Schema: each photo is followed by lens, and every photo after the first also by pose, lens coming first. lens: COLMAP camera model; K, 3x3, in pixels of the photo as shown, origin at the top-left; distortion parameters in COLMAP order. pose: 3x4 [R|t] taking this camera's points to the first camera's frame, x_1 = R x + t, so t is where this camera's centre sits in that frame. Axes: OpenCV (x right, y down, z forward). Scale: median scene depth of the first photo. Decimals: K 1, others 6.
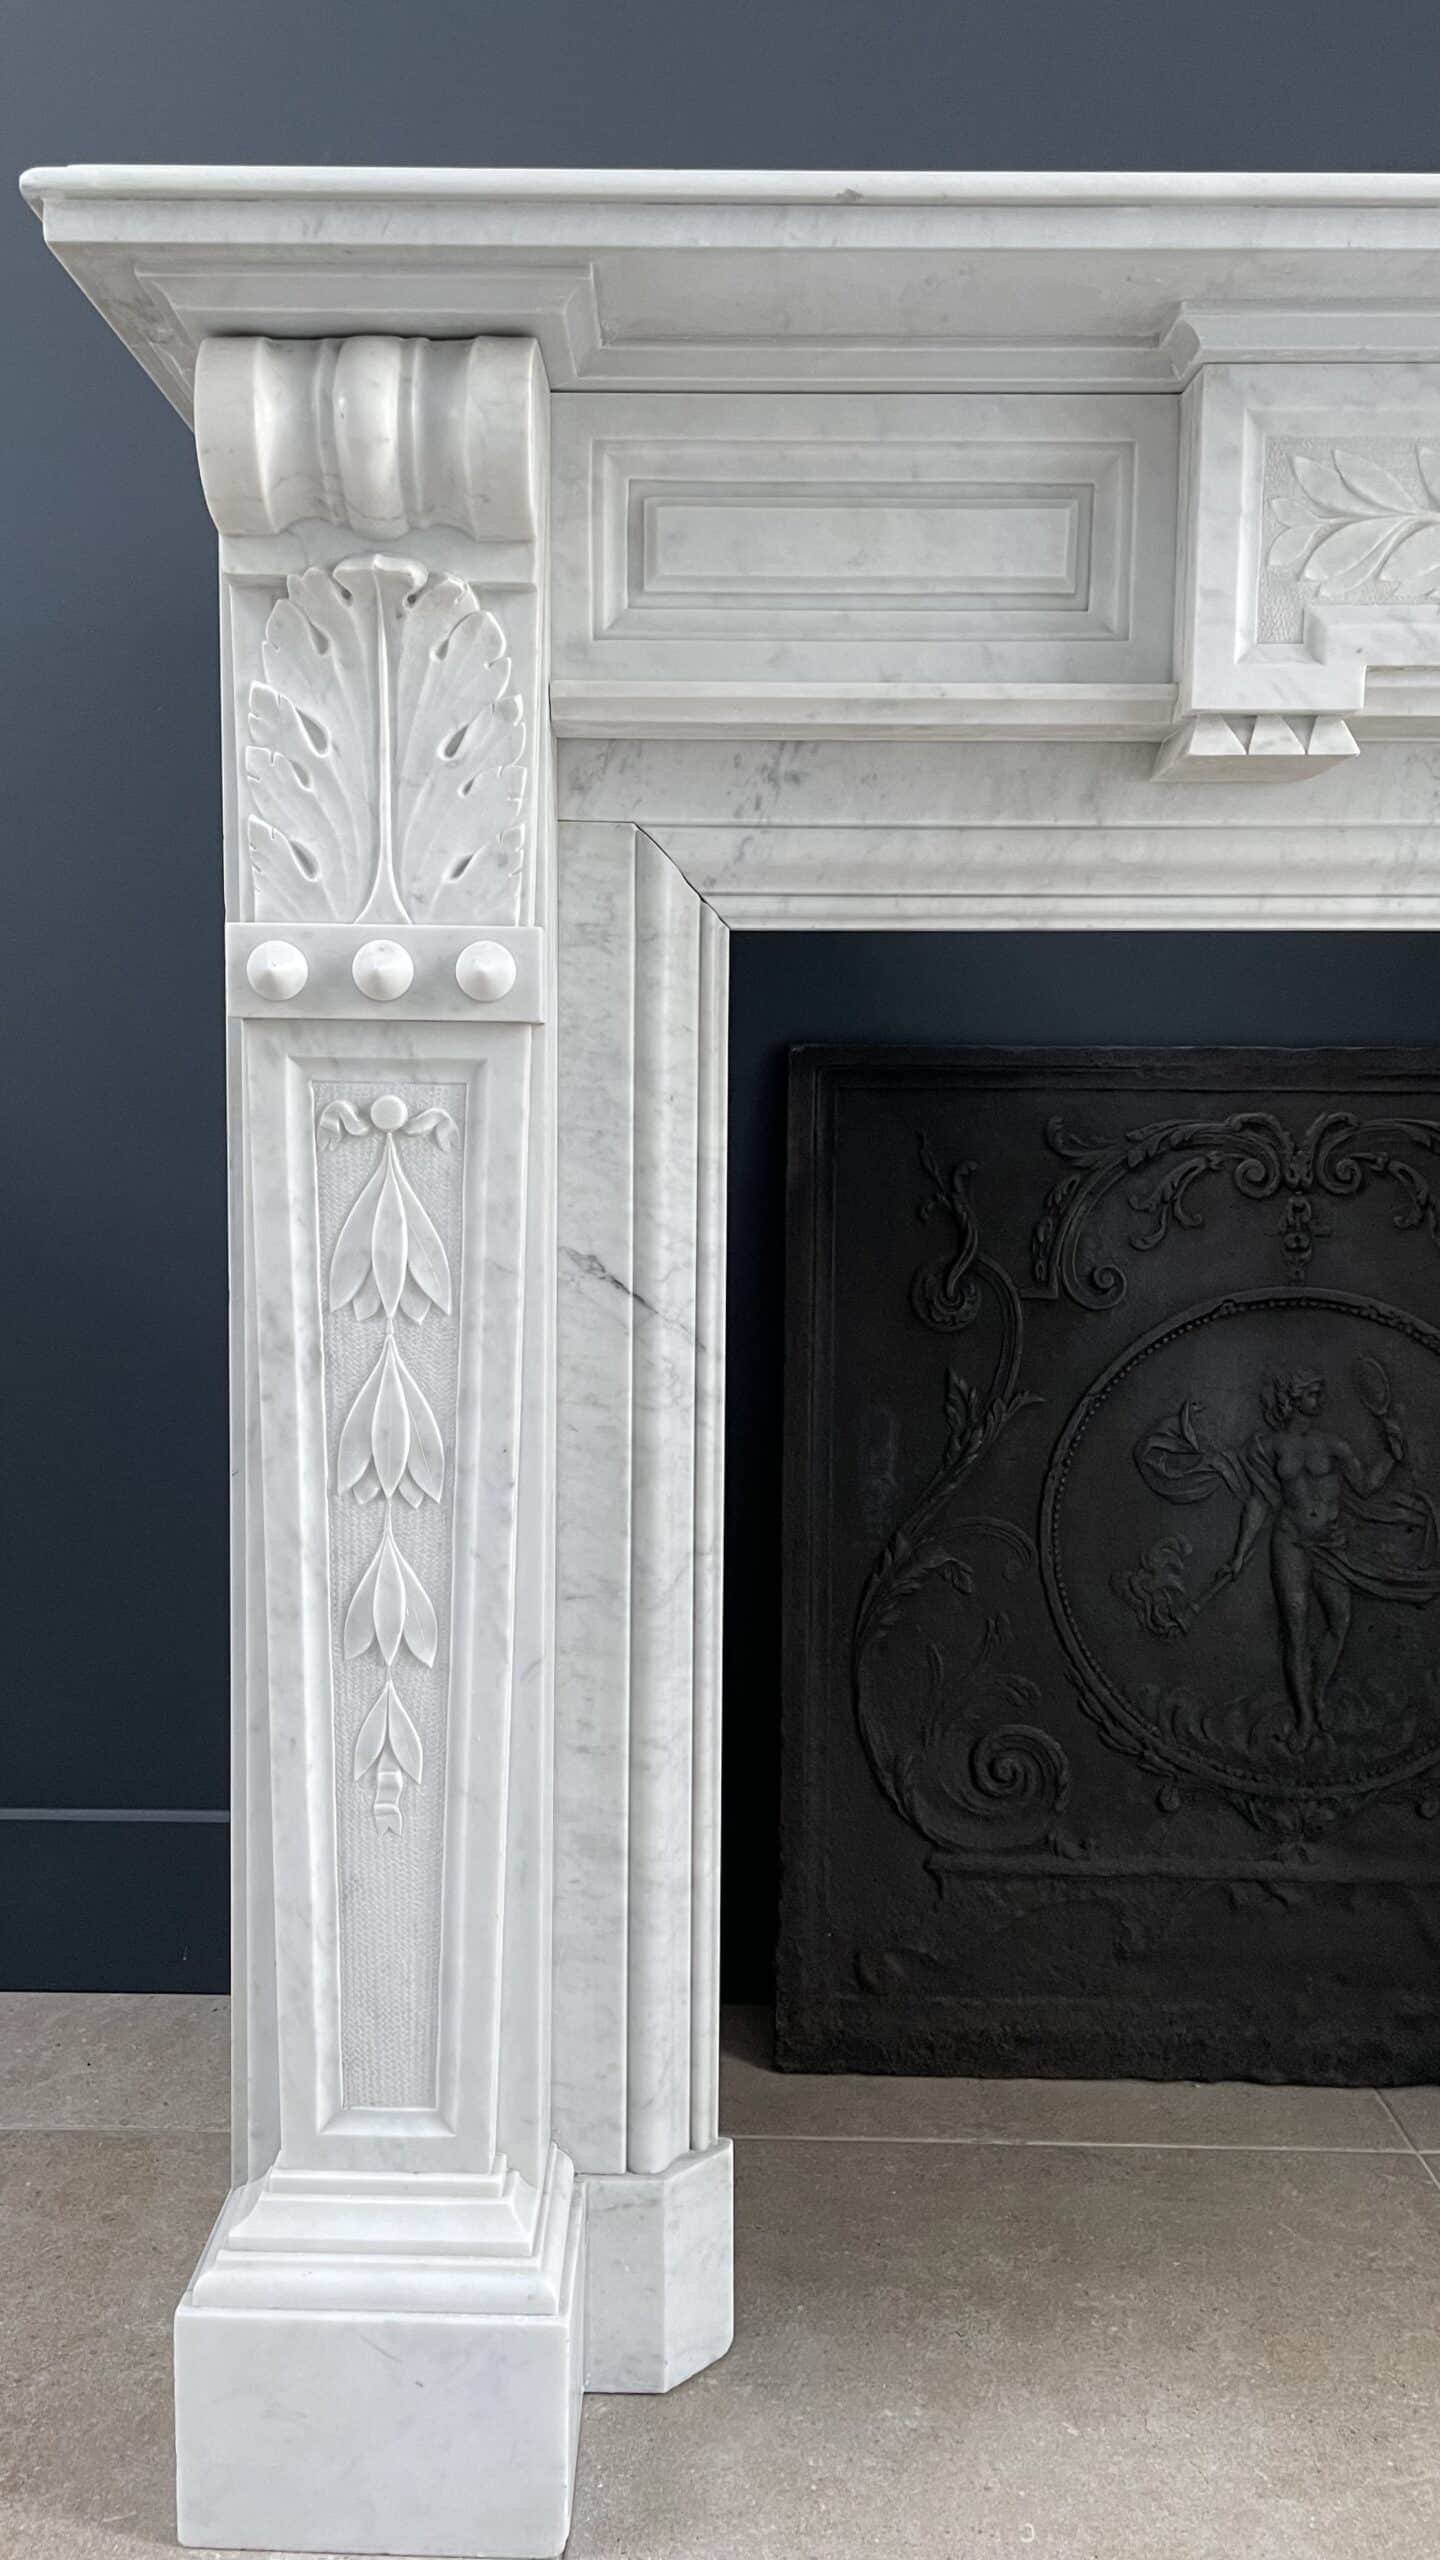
lens RADIAL K [[1951.0, 0, 667.0], [0, 1951.0, 1251.4], [0, 0, 1]] dist [0.102681, -0.156613]
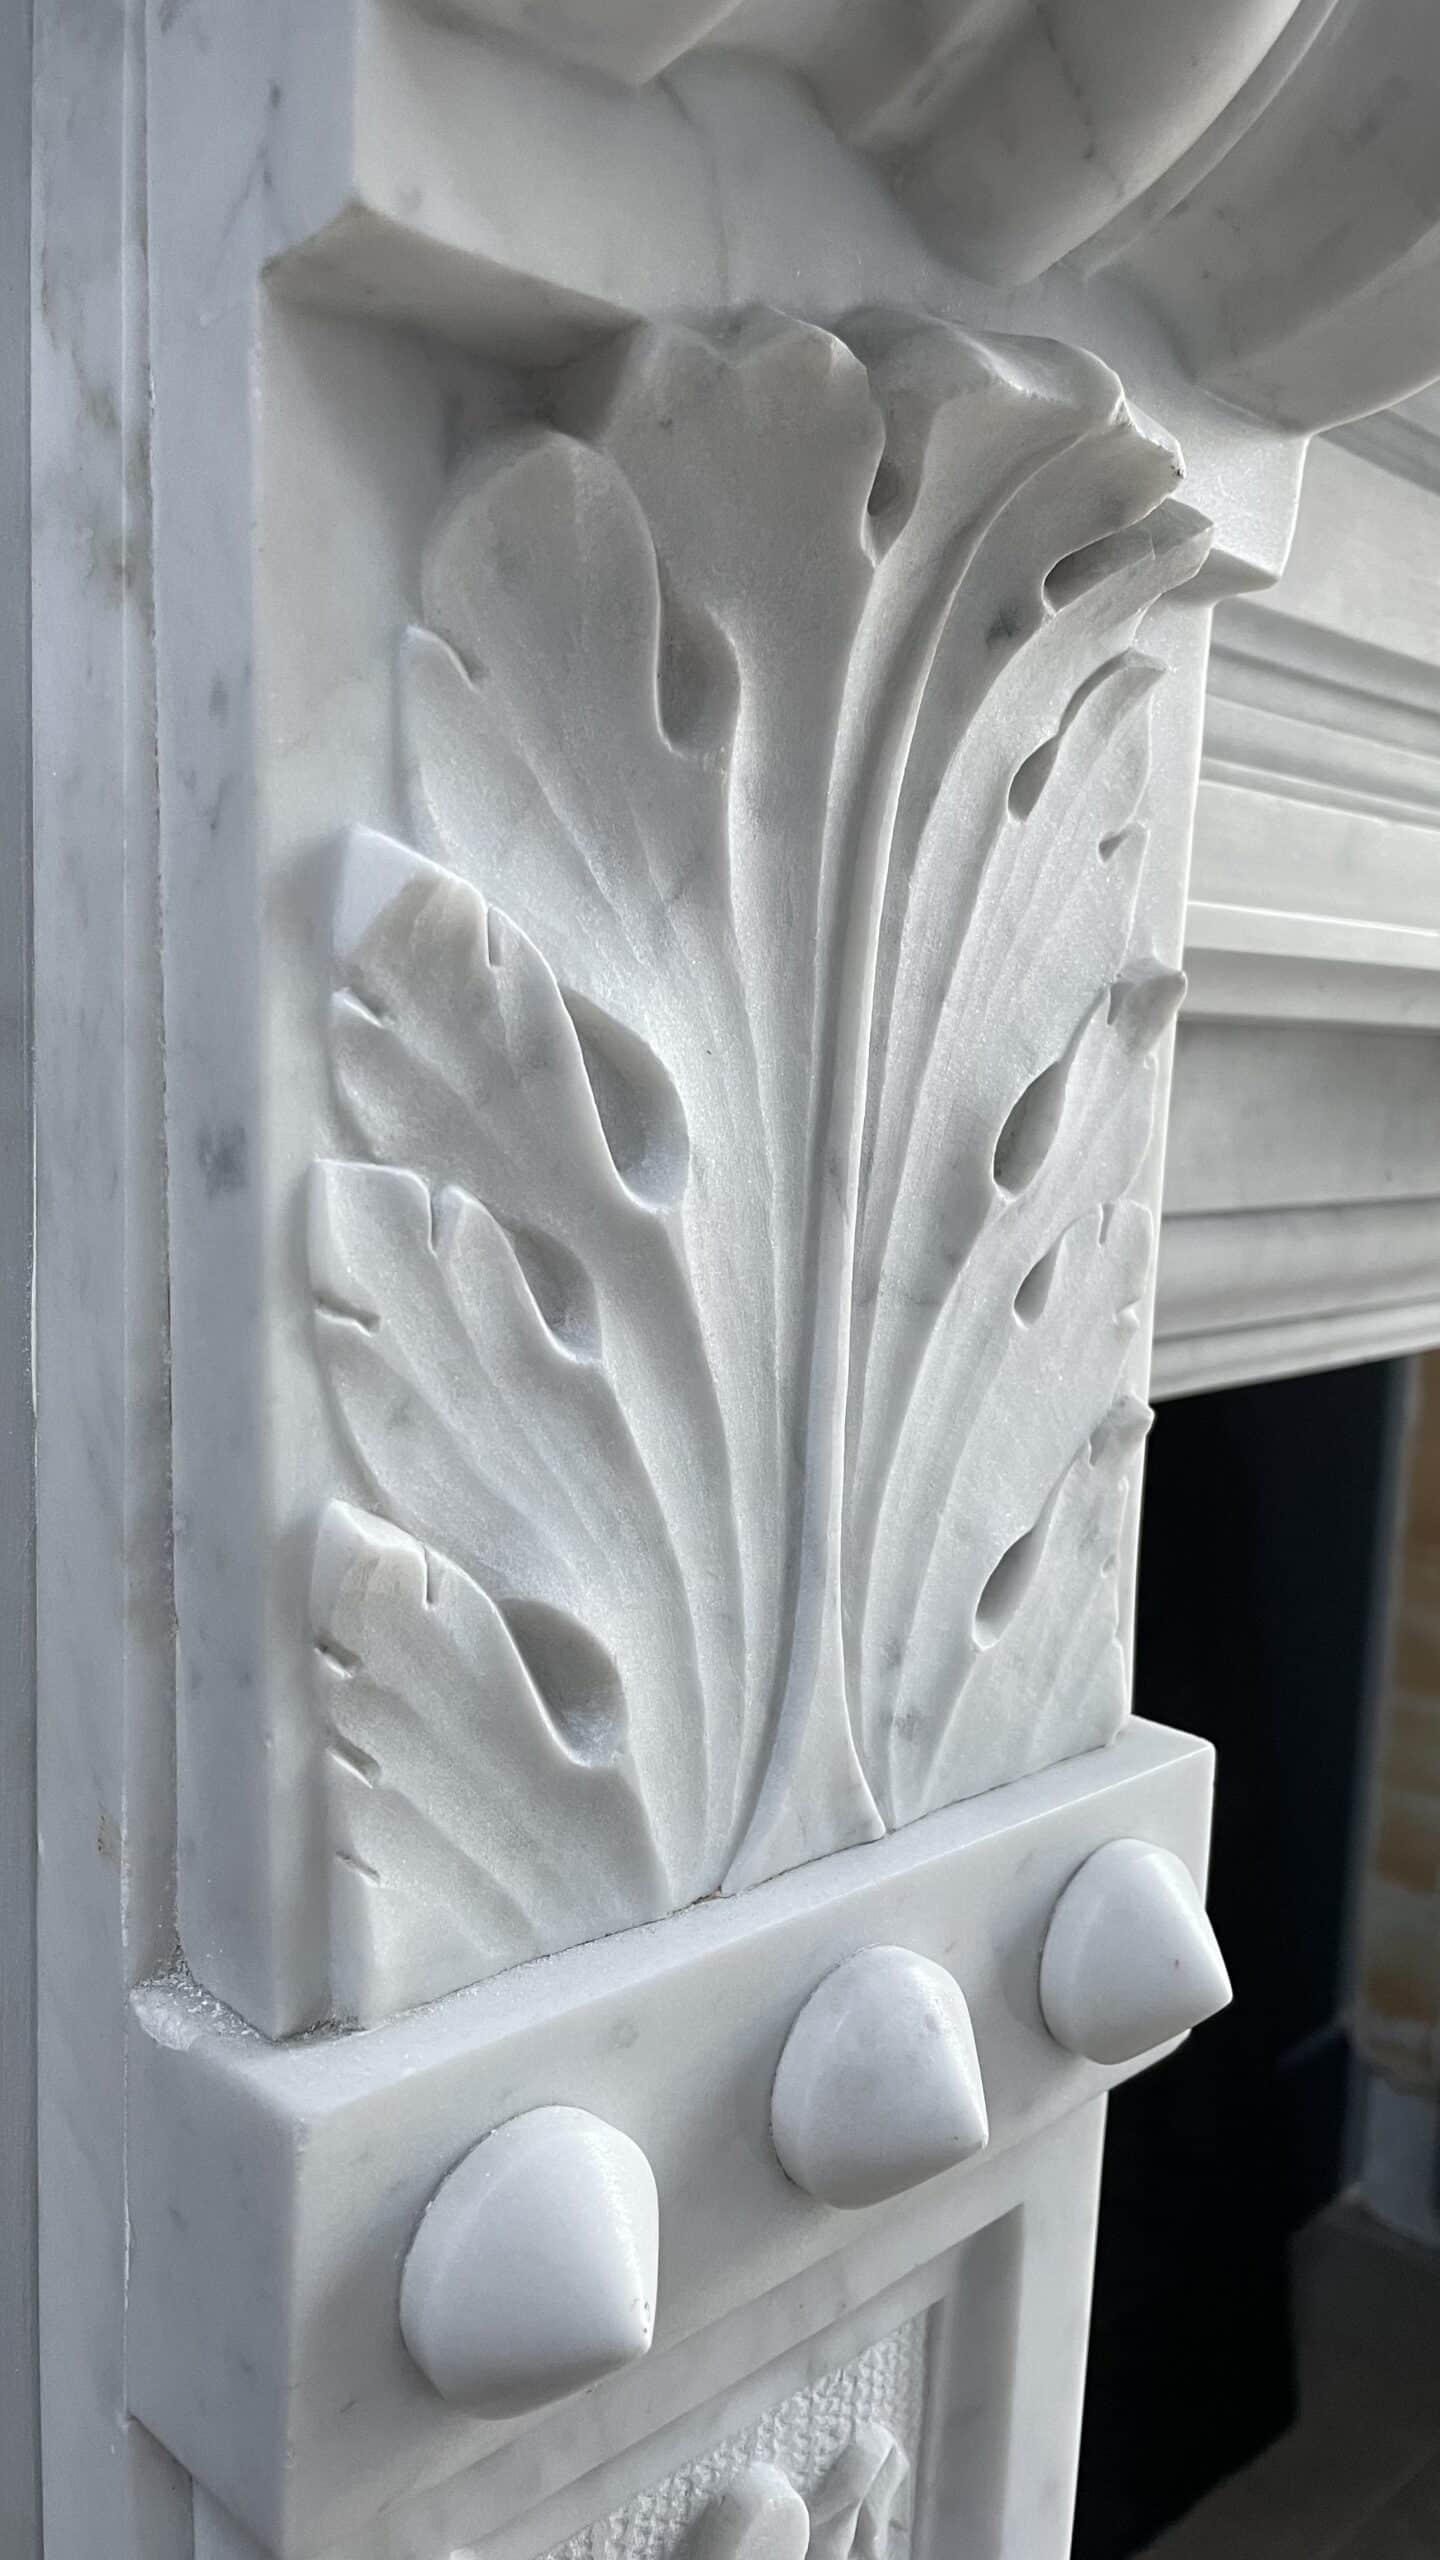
lens RADIAL K [[1981.9, 0, 729.9], [0, 1981.9, 1277.5], [0, 0, 1]] dist [0.090953, -0.131258]
pose [[0.696774, -0.071787, 0.713690, -0.313657], [0.031584, 0.997085, 0.069456, -0.248956], [-0.716595, -0.025854, 0.697010, 0.809652]]
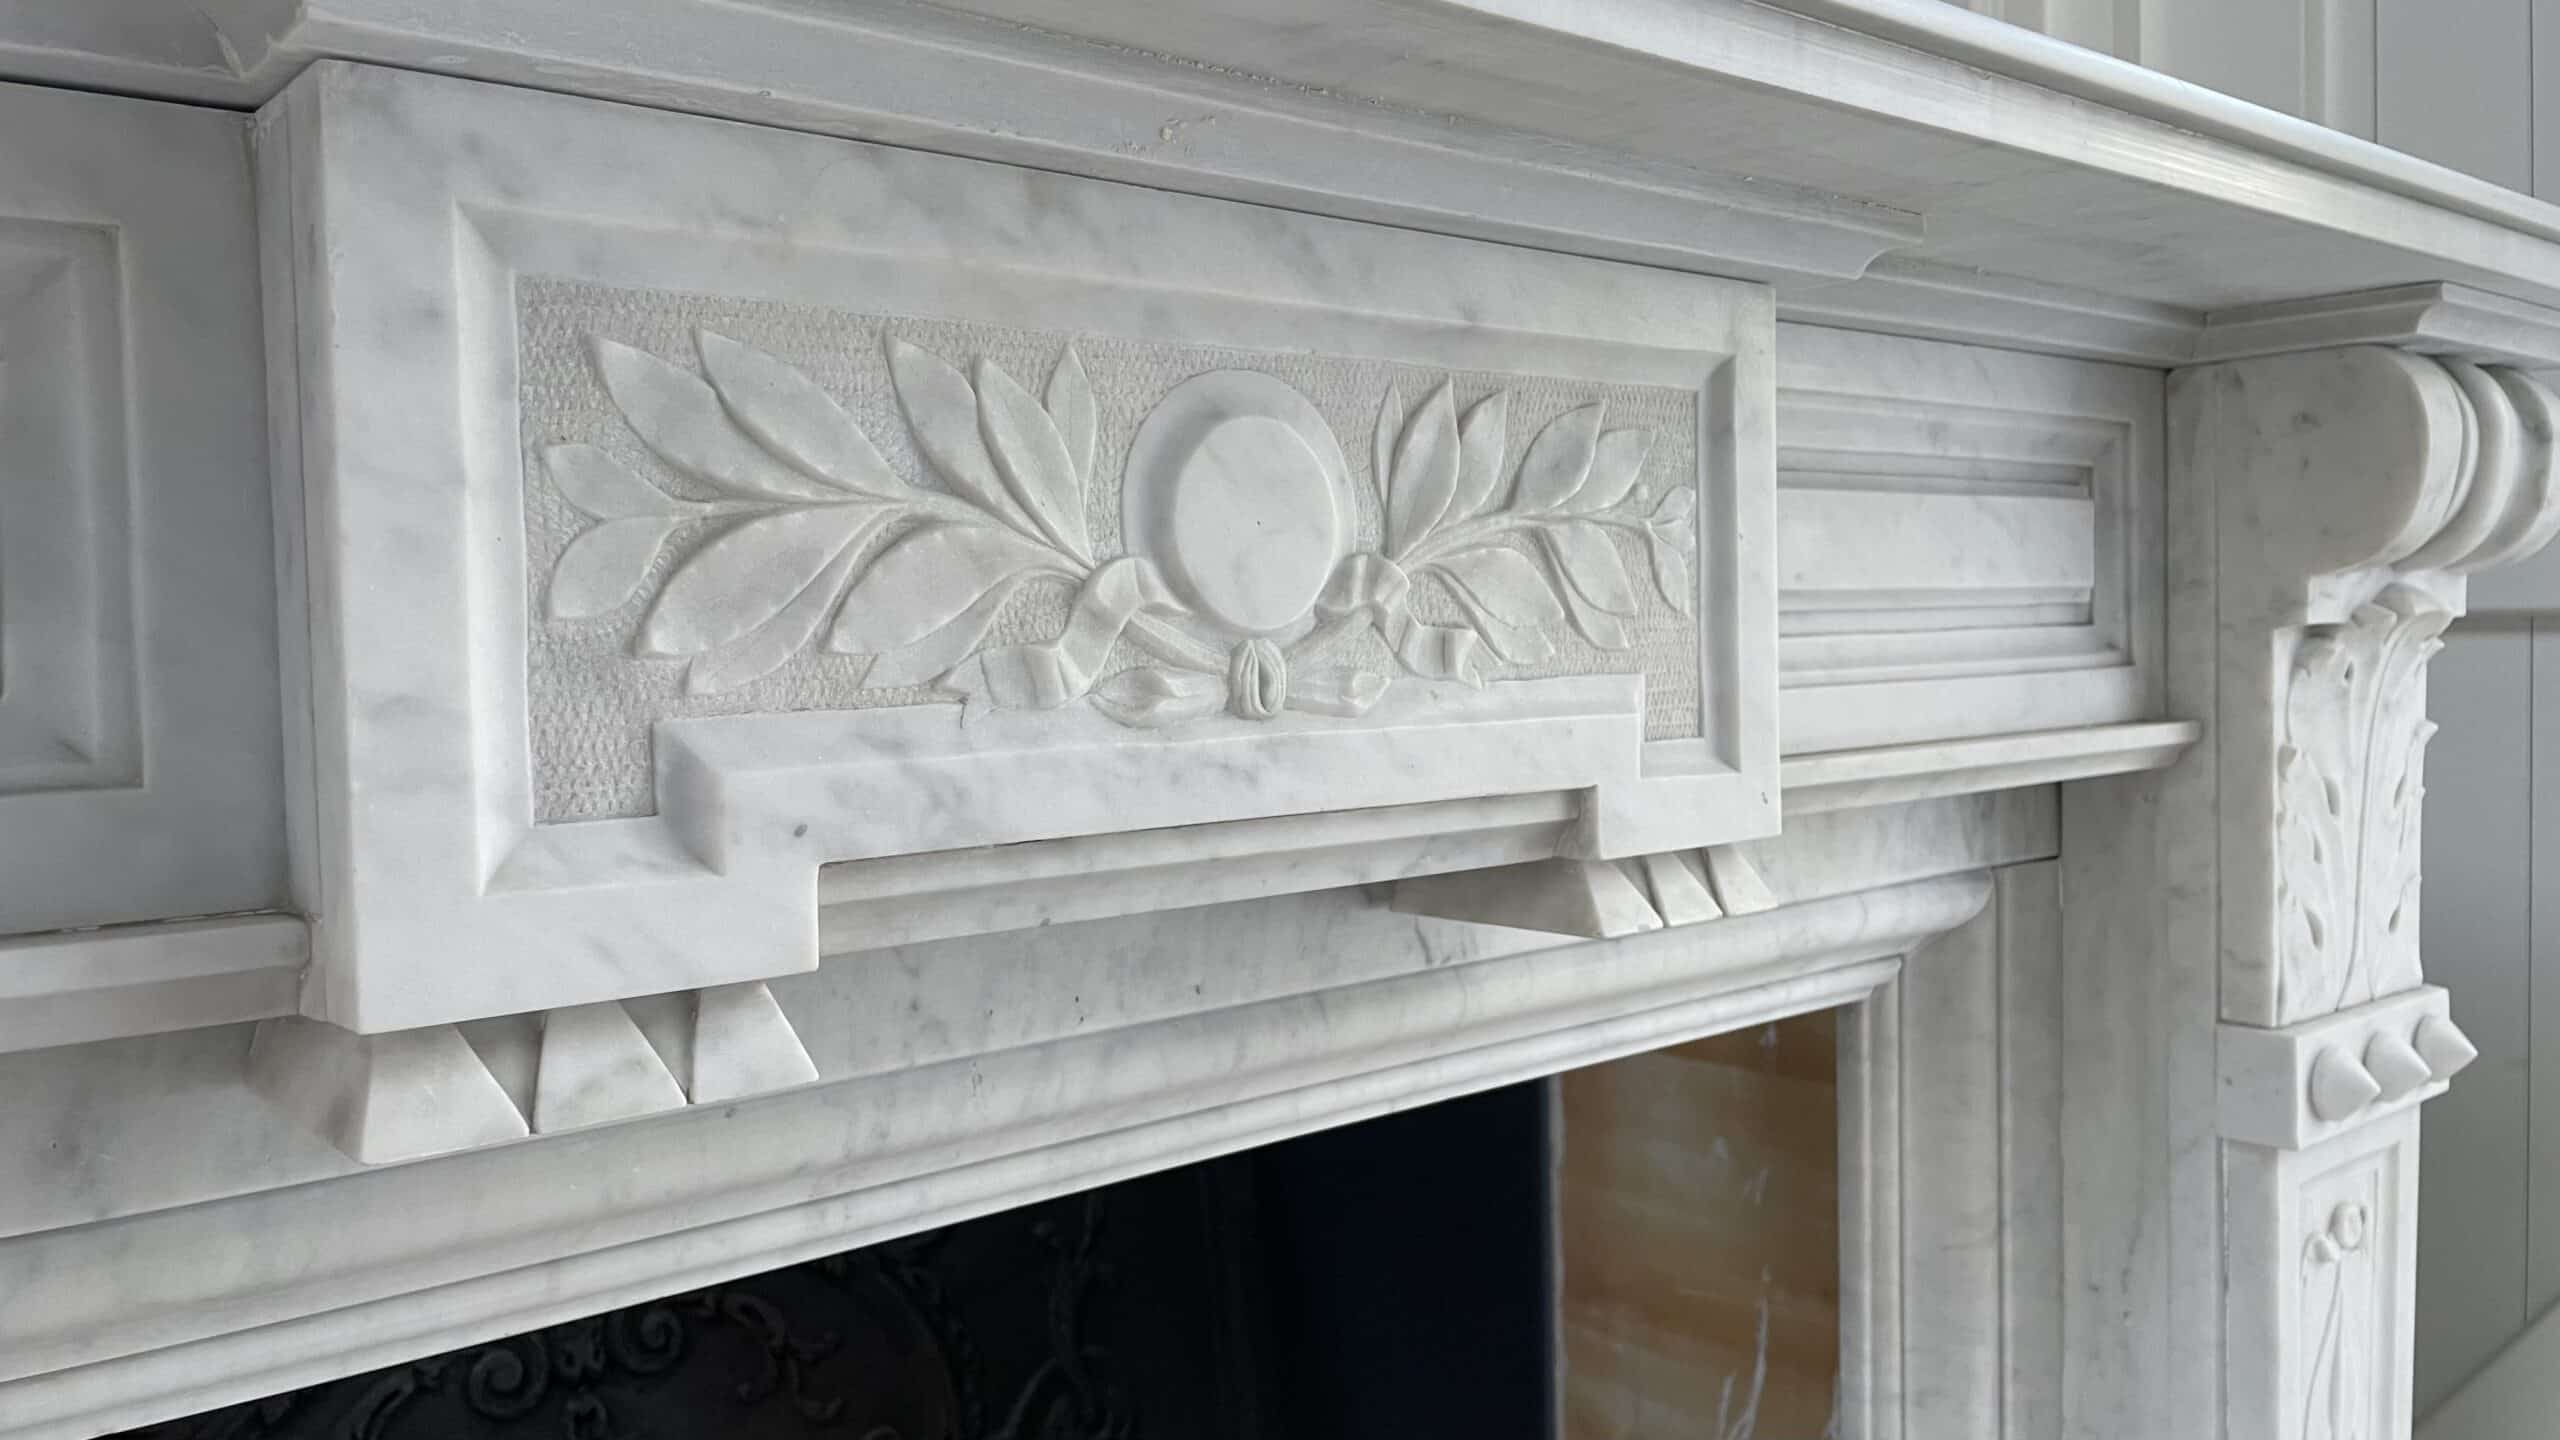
lens RADIAL K [[1951.0, 0, 1280.5], [0, 1951.0, 706.9], [0, 0, 1]] dist [0.102681, -0.156613]
pose [[0.758721, -0.050512, 0.649455, 0.160450], [0.088099, 0.995786, -0.025474, -0.295875], [-0.645431, 0.076544, 0.759973, 0.608119]]
